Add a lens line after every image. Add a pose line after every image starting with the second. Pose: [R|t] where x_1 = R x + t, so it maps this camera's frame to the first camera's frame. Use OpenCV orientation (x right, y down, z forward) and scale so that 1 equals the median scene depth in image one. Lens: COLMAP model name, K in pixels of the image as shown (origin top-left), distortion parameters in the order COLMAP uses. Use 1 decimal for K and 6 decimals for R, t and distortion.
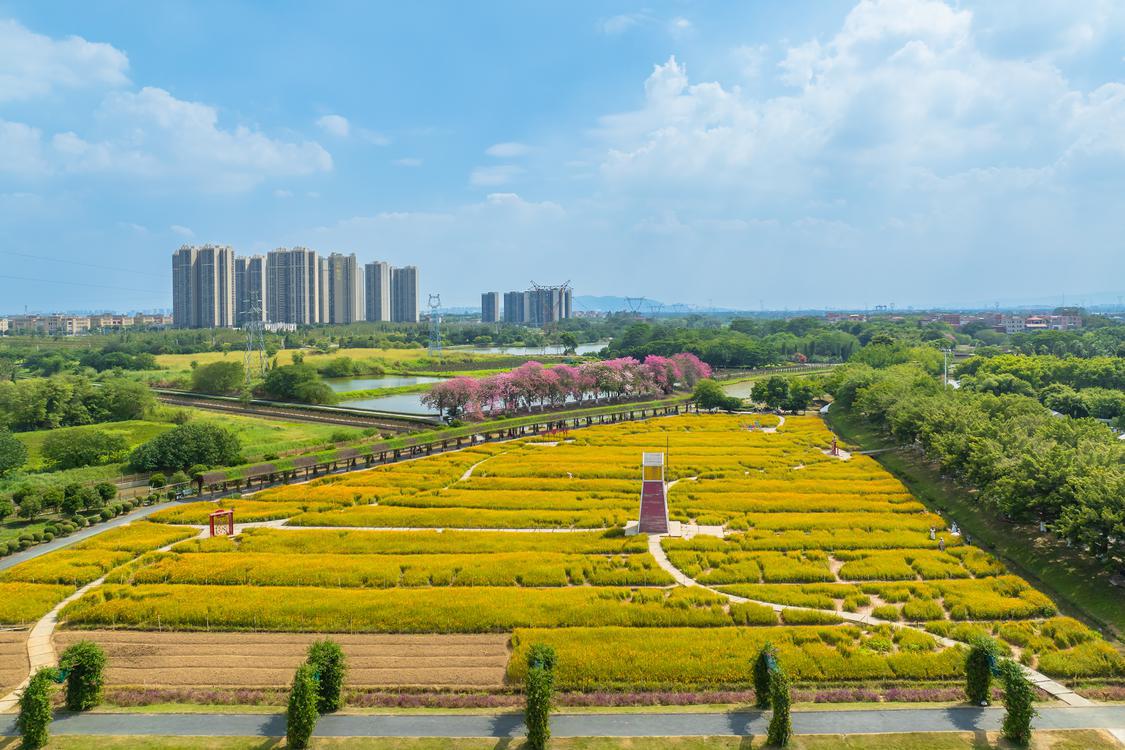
lens RADIAL K [[802.4, 0, 562.3], [0, 802.4, 310.5], [0, 0, 1]] dist [-0.041171, 0.007079]
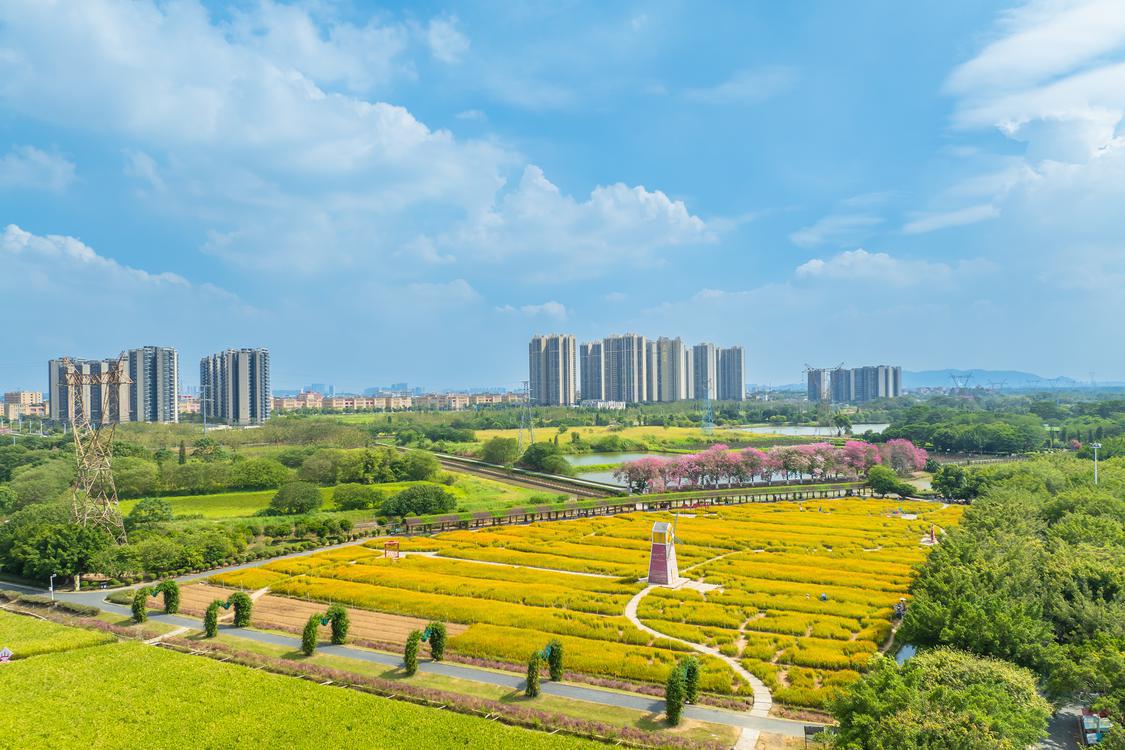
lens RADIAL K [[777.0, 0, 562.5], [0, 777.0, 375.0], [0, 0, 1]] dist [-0.034257, -0.000627]
pose [[0.901986, -0.012592, -0.431582, 0.246711], [0.006525, 0.999858, -0.015536, -0.020510], [0.431717, 0.011197, 0.901940, -0.099226]]
